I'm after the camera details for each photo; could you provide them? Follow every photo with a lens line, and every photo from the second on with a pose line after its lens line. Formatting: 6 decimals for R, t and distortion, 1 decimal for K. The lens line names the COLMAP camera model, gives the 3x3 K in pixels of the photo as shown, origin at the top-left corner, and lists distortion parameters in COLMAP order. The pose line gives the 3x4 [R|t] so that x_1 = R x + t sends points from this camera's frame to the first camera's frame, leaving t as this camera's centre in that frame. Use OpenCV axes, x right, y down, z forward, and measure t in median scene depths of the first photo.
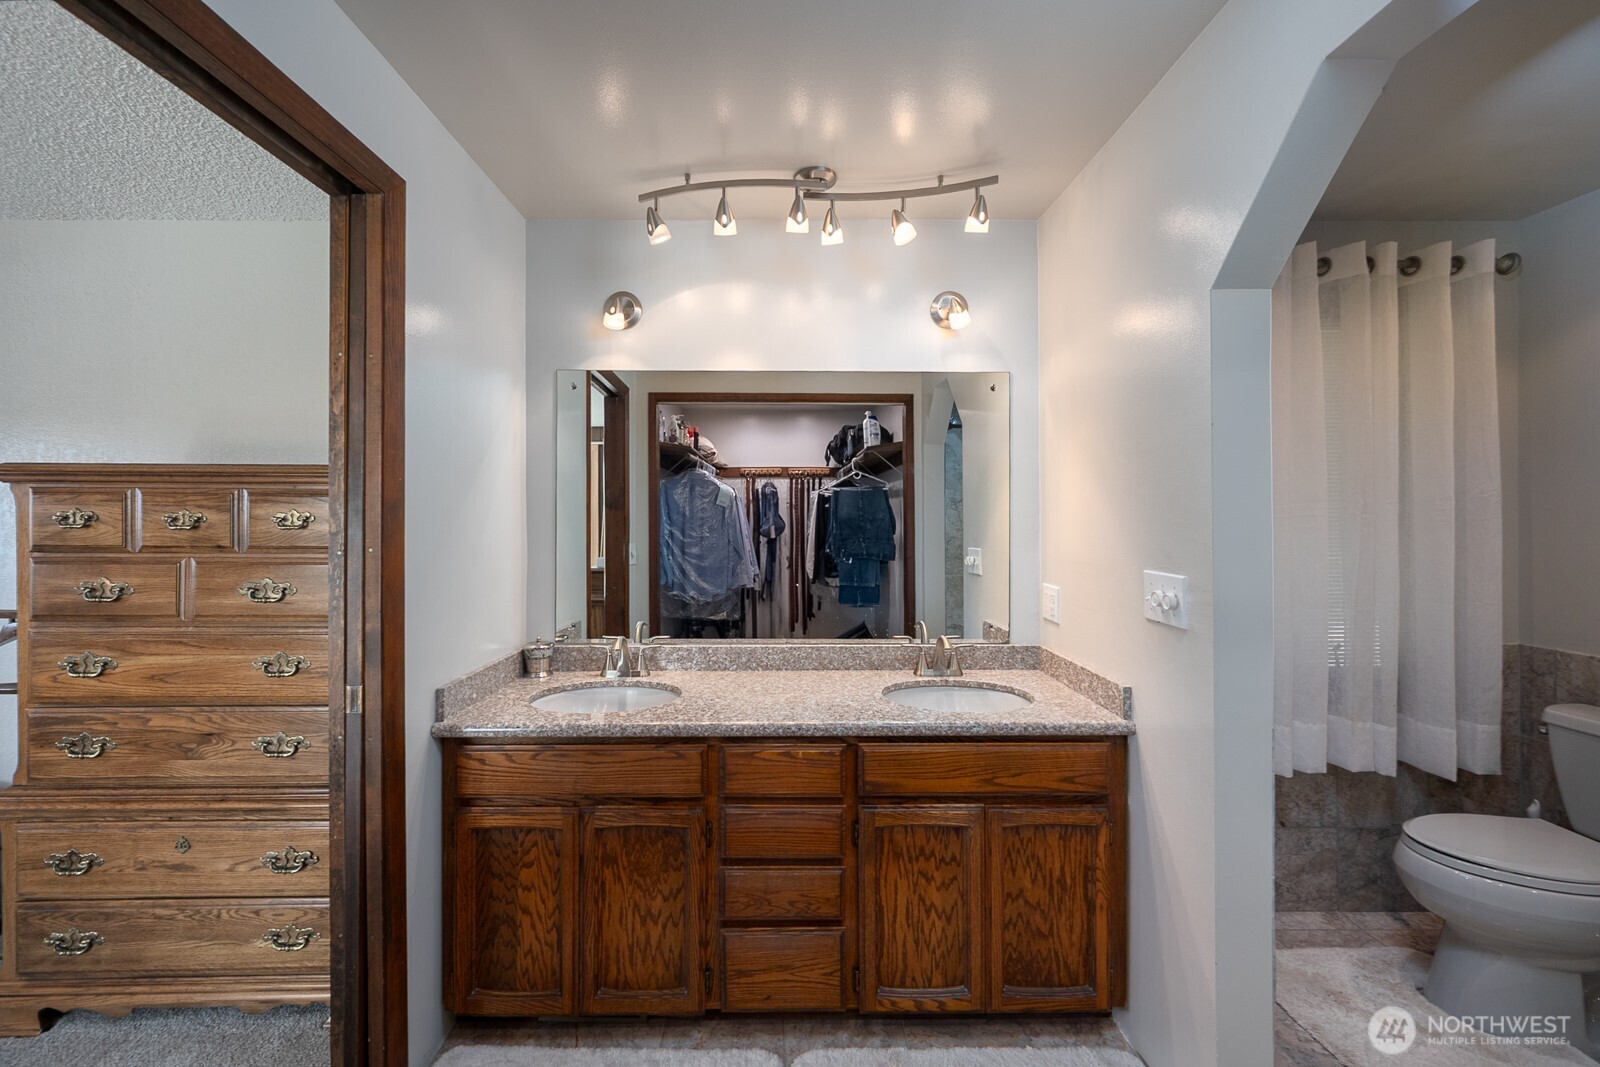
lens RADIAL K [[642.8, 0, 800.0], [0, 642.8, 533.5], [0, 0, 1]] dist [-0.000514, 0.000034]
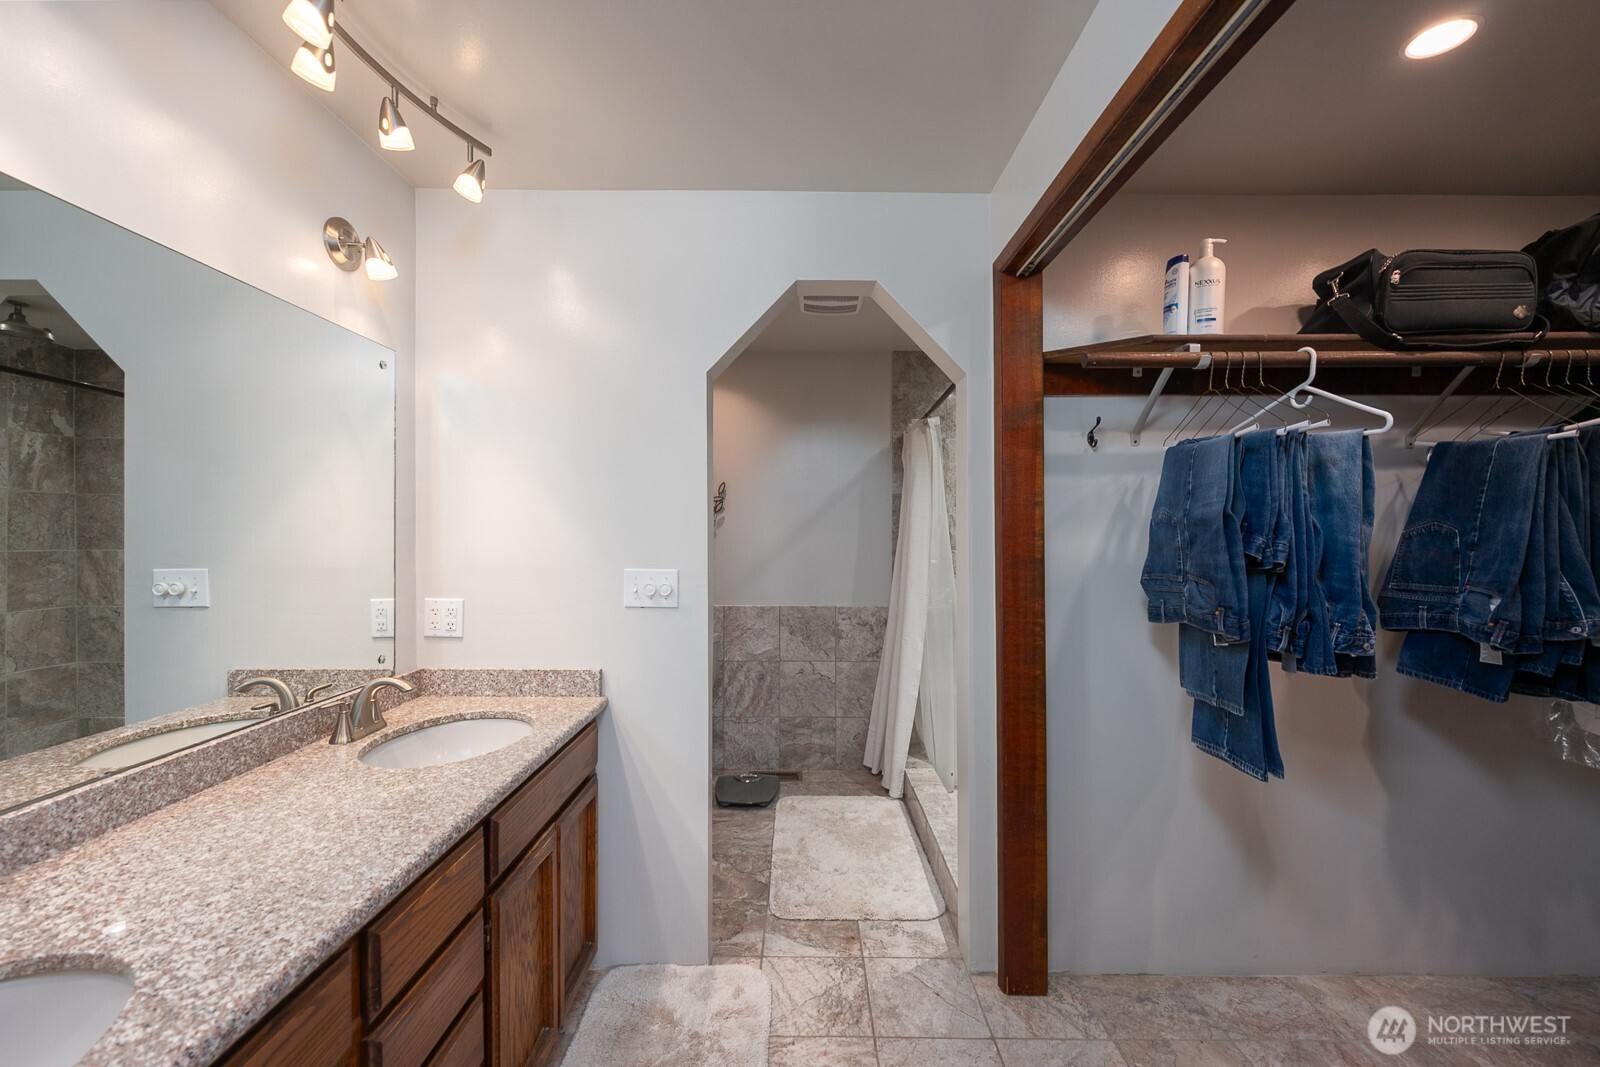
lens RADIAL K [[642.8, 0, 800.0], [0, 642.8, 533.5], [0, 0, 1]] dist [-0.000514, 0.000034]
pose [[0.016907, -0.006577, 0.999835, -0.535409], [0.019133, 0.999797, 0.006253, -0.006724], [-0.999674, 0.019025, 0.017029, 0.493881]]
